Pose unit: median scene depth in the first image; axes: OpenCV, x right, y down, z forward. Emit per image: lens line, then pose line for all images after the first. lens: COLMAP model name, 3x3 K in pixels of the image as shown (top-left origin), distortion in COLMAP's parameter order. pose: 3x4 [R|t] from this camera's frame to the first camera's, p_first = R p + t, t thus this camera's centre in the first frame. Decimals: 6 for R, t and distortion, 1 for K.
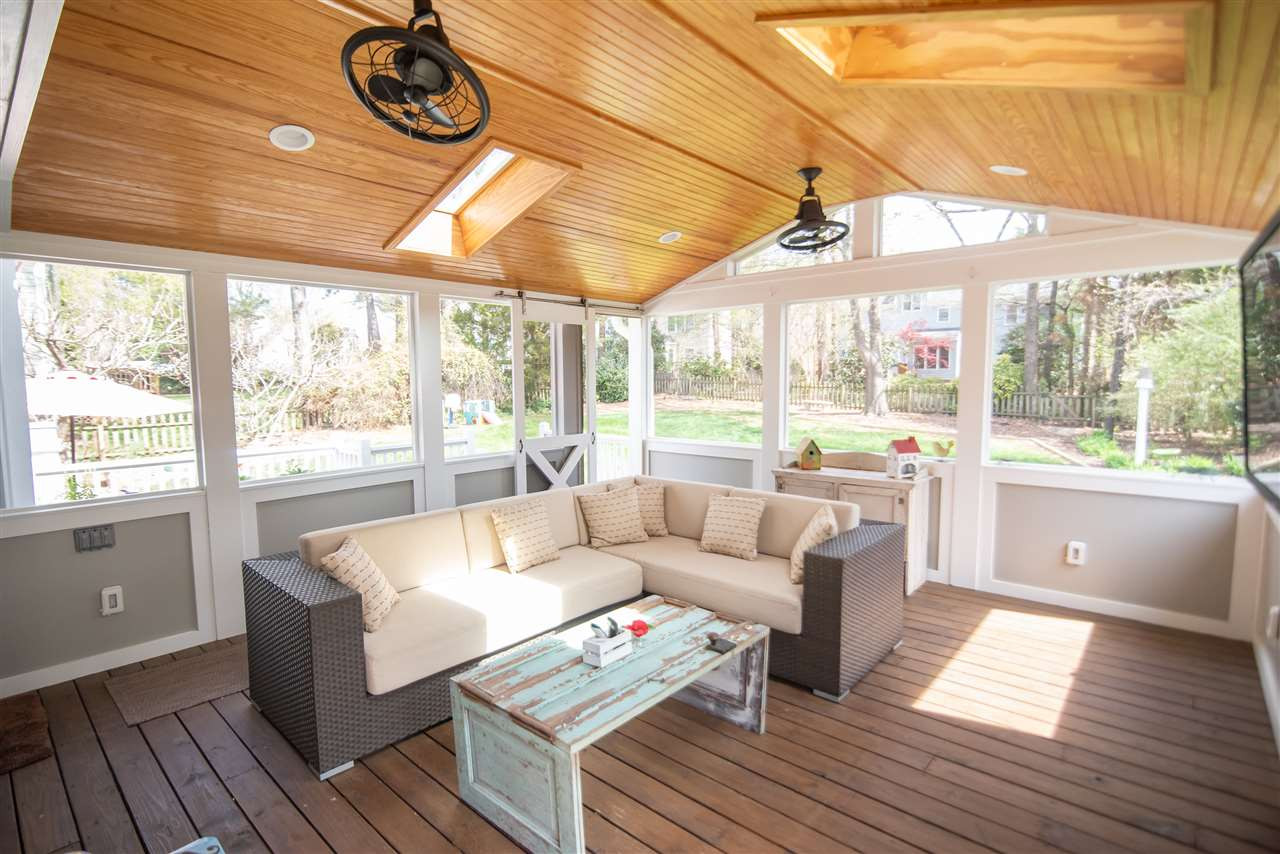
lens RADIAL K [[608.4, 0, 612.1], [0, 608.4, 433.6], [0, 0, 1]] dist [-0.006851, -0.000290]
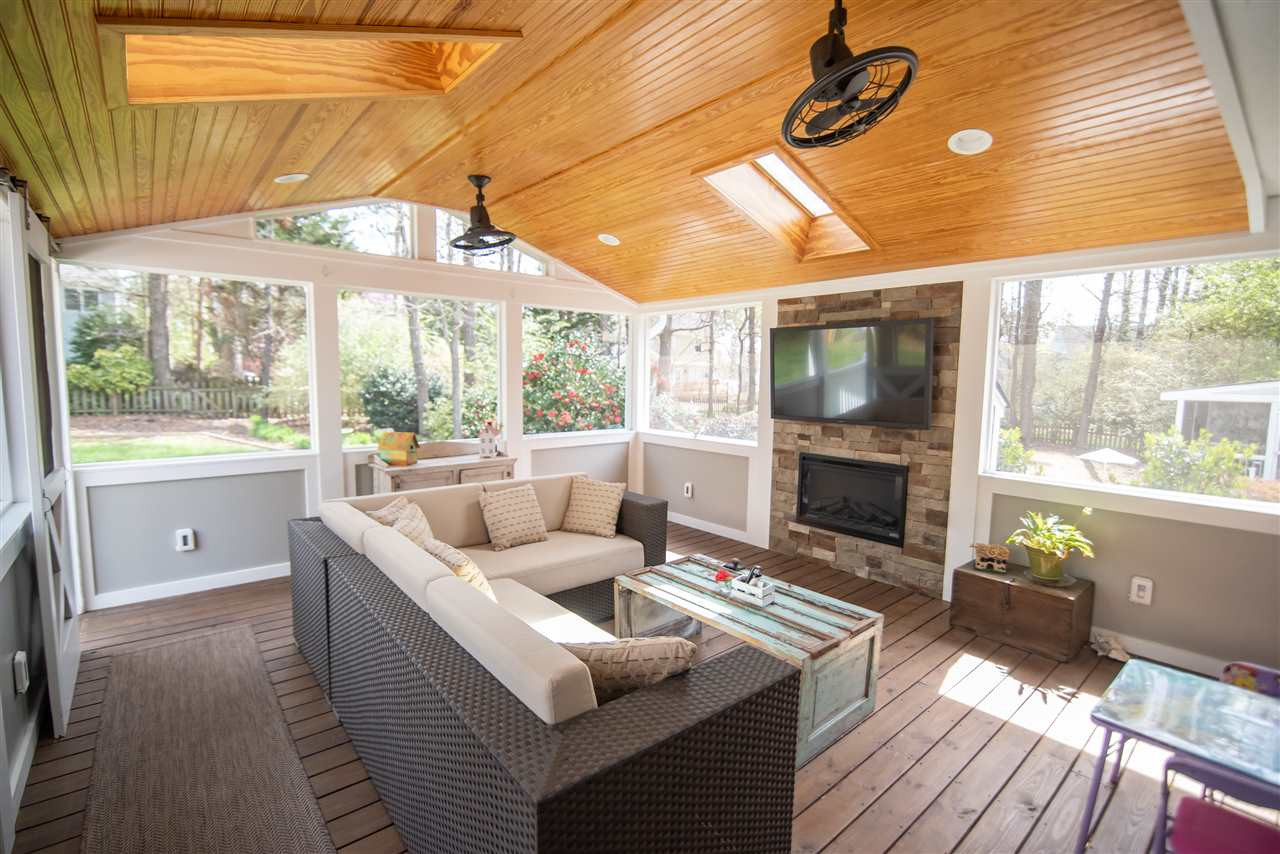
lens RADIAL K [[608.4, 0, 612.1], [0, 608.4, 433.6], [0, 0, 1]] dist [-0.006851, -0.000290]
pose [[0.127900, -0.084499, 0.988181, -0.199302], [0.076111, 0.994262, 0.075168, -0.013099], [-0.988862, 0.065597, 0.133598, 0.176750]]
